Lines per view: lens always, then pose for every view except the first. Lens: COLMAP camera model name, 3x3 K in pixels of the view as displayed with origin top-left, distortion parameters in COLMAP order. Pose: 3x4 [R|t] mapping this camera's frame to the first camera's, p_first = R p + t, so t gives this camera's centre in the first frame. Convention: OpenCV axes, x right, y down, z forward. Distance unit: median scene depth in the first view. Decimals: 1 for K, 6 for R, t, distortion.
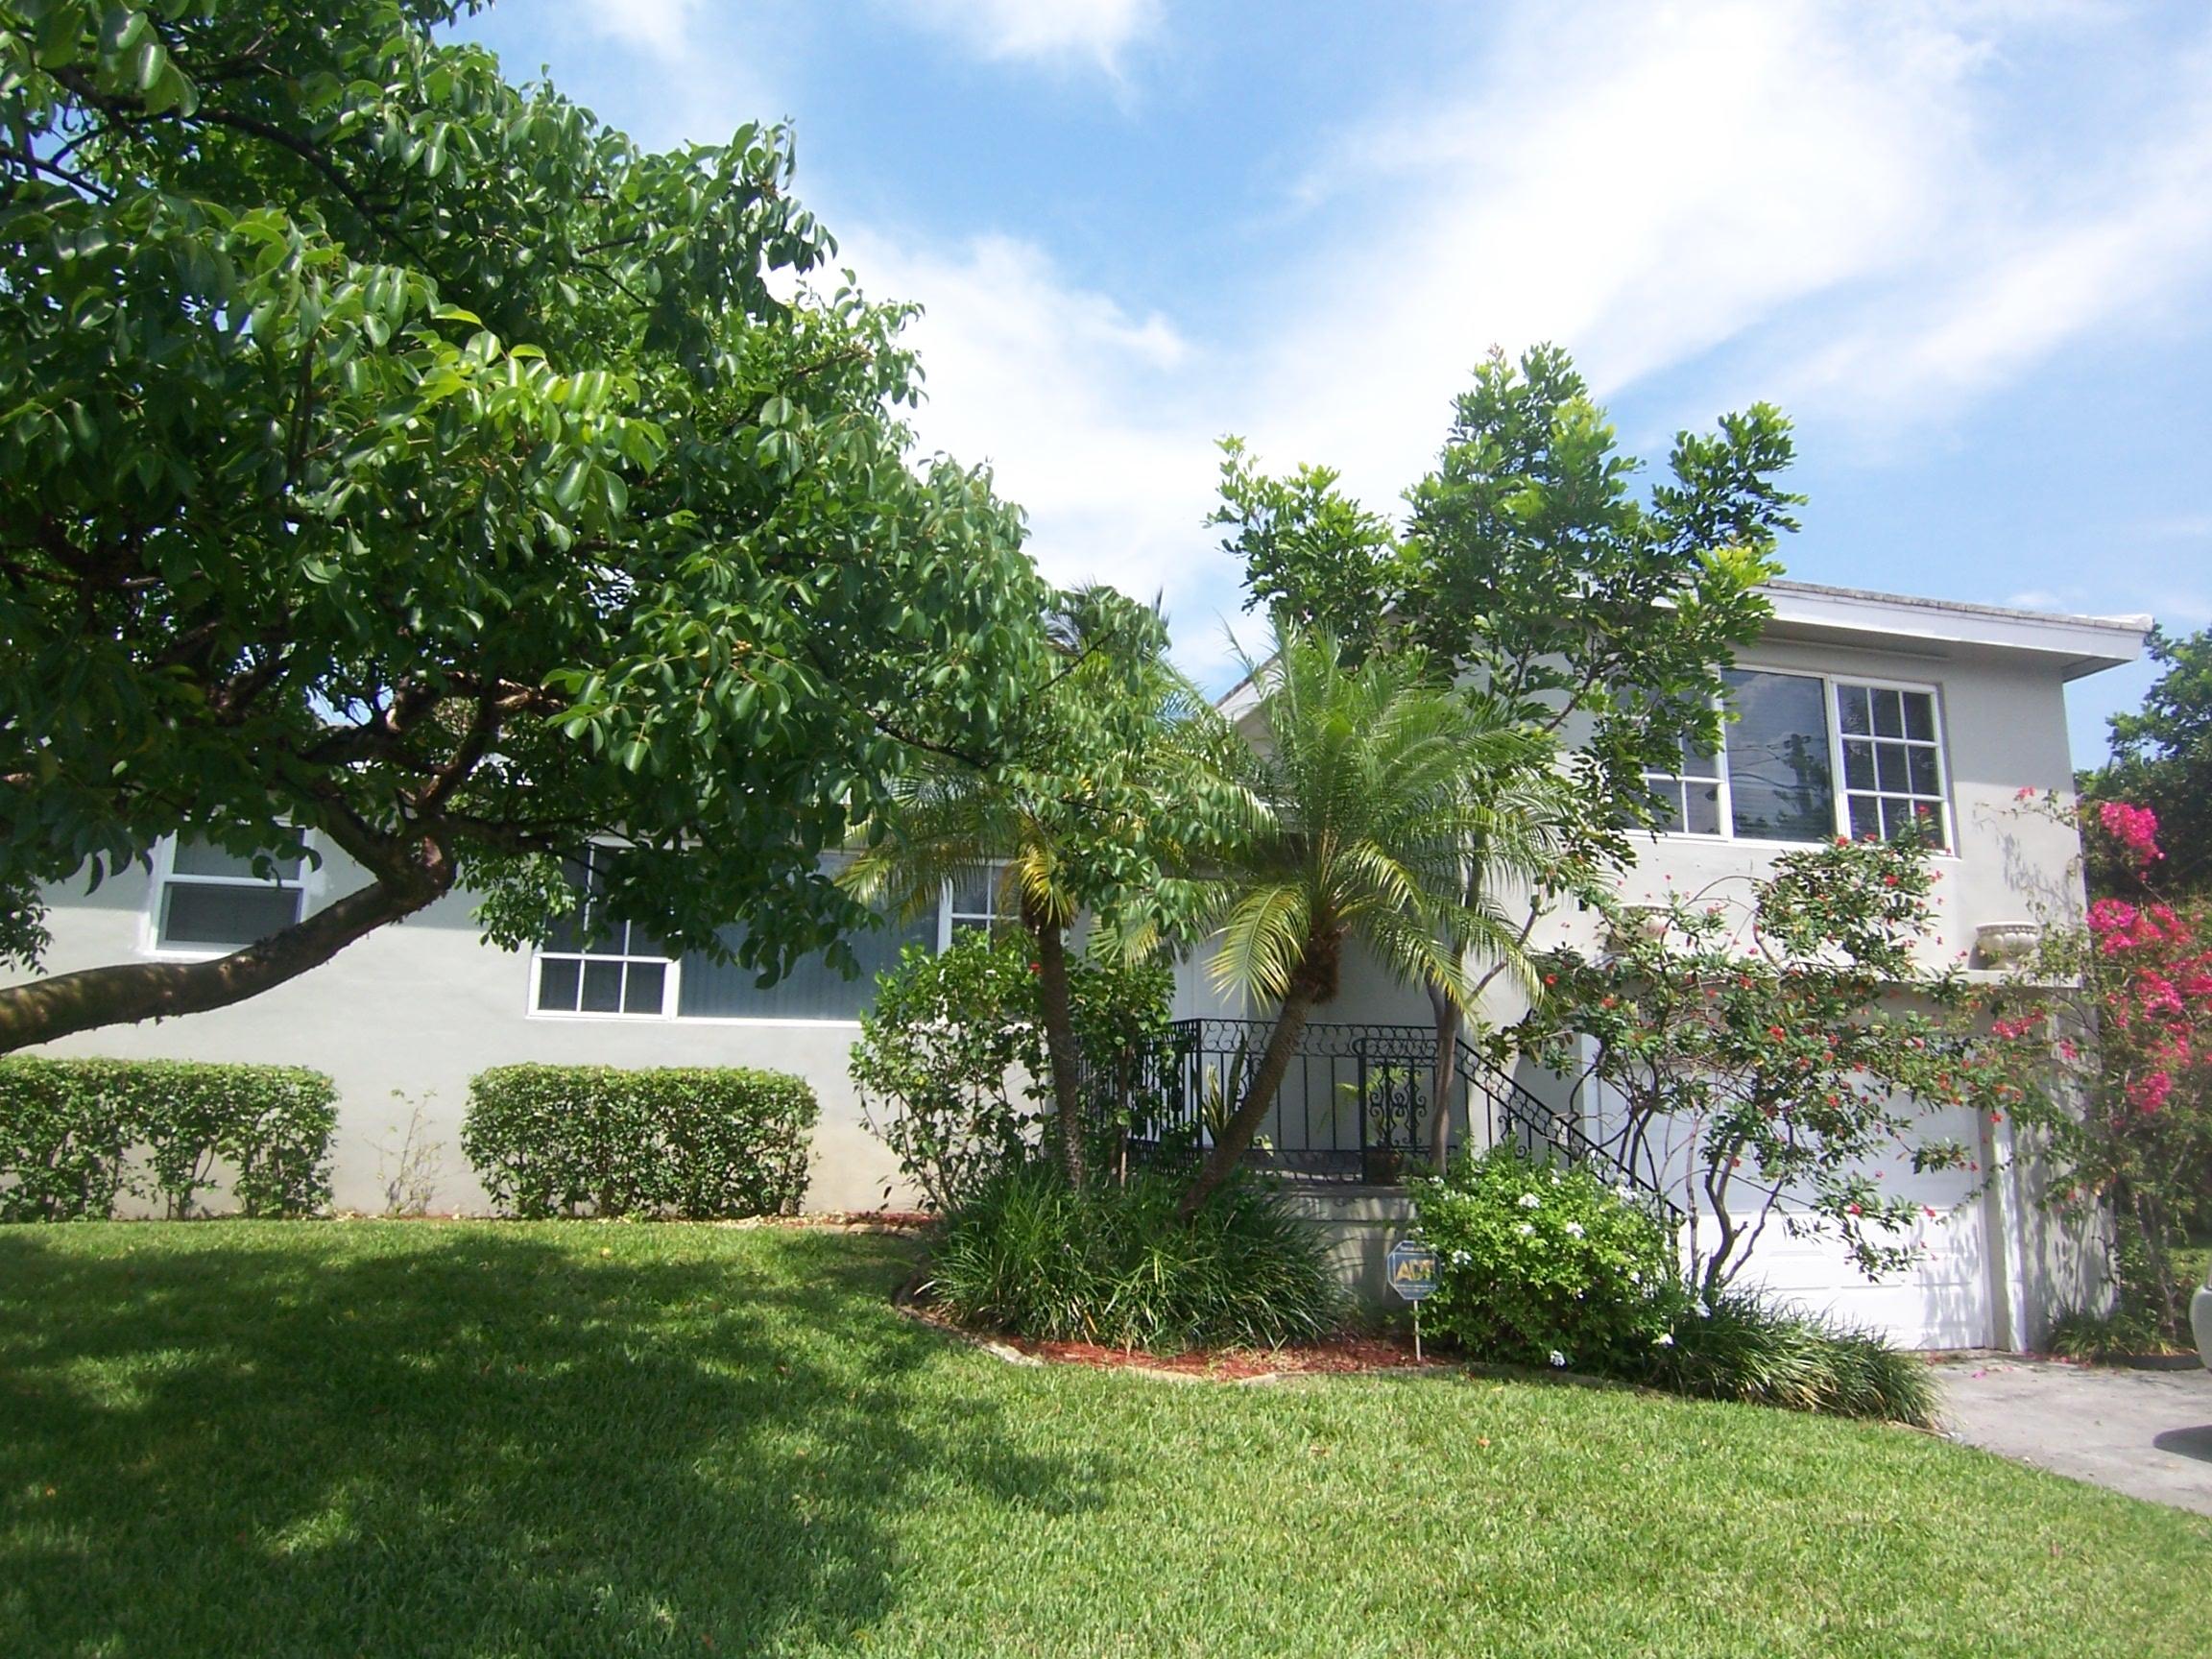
lens RADIAL K [[1527.2, 0, 1108.0], [0, 1527.2, 831.9], [0, 0, 1]] dist [-0.047424, -0.034022]
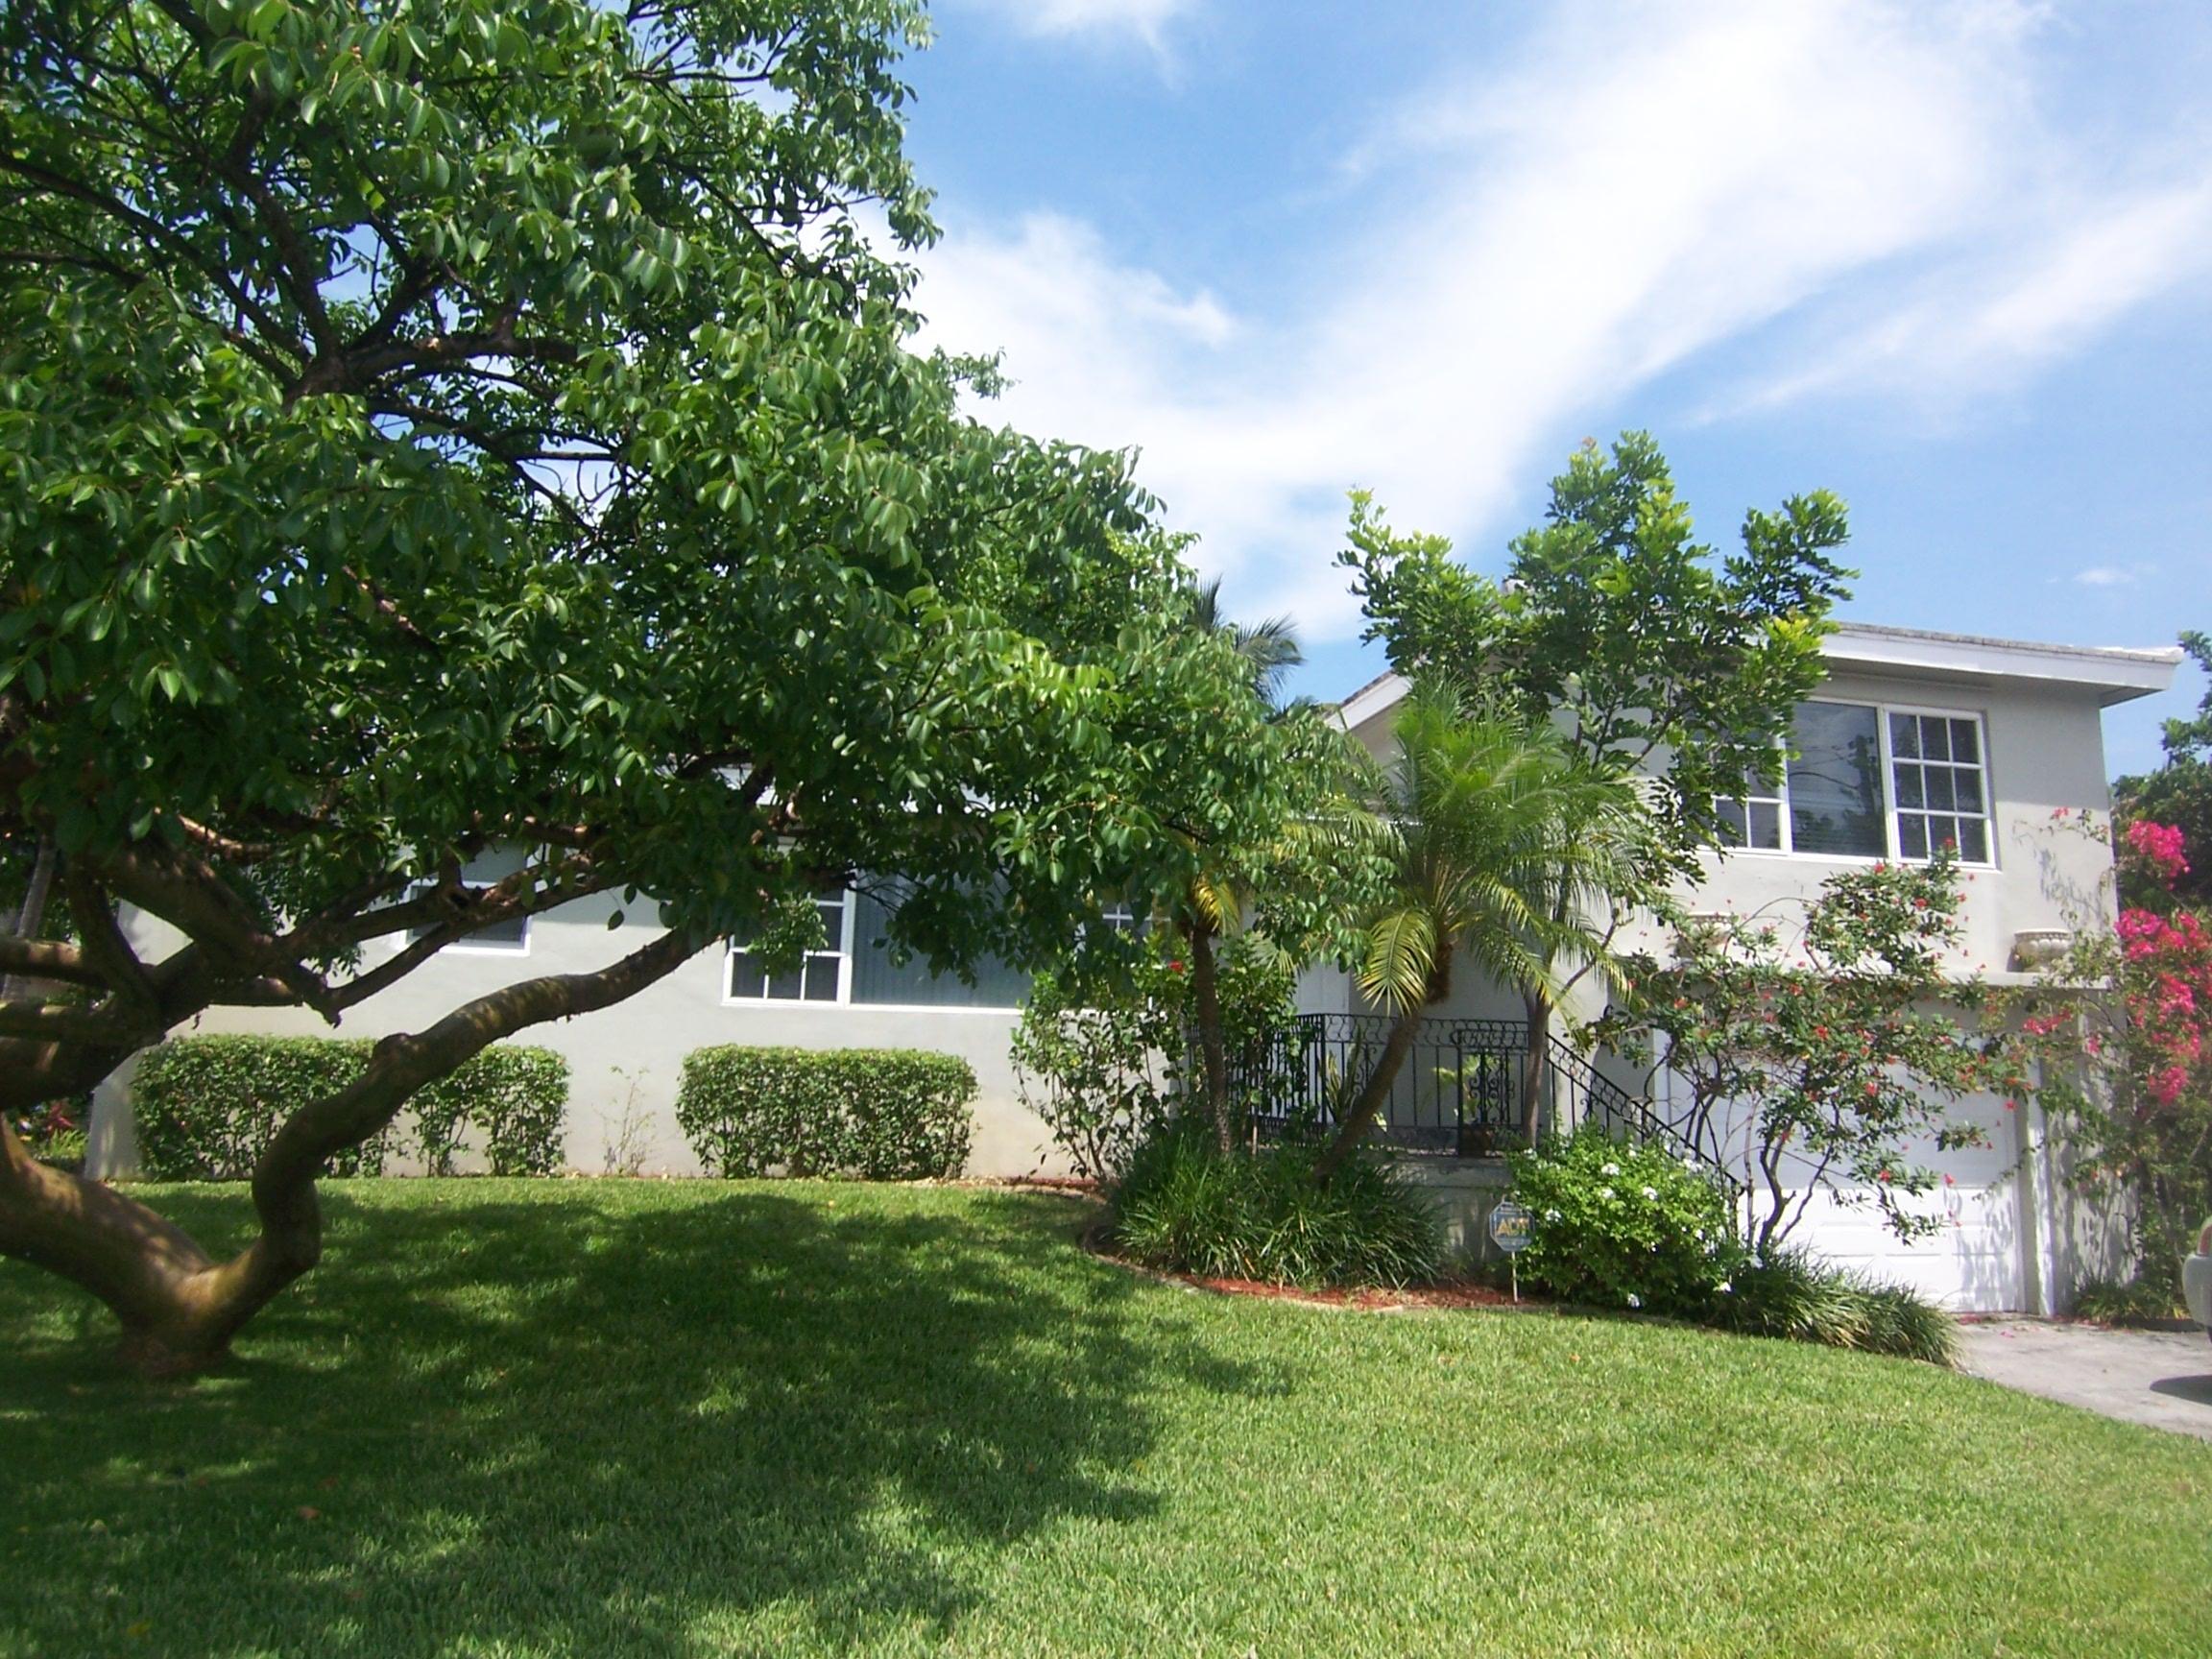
lens RADIAL K [[1527.2, 0, 1108.0], [0, 1527.2, 831.9], [0, 0, 1]] dist [-0.047424, -0.034022]
pose [[0.999142, 0.005059, -0.041095, -0.054977], [-0.004480, 0.999890, 0.014157, -0.029831], [0.041162, -0.013961, 0.999055, -0.161121]]
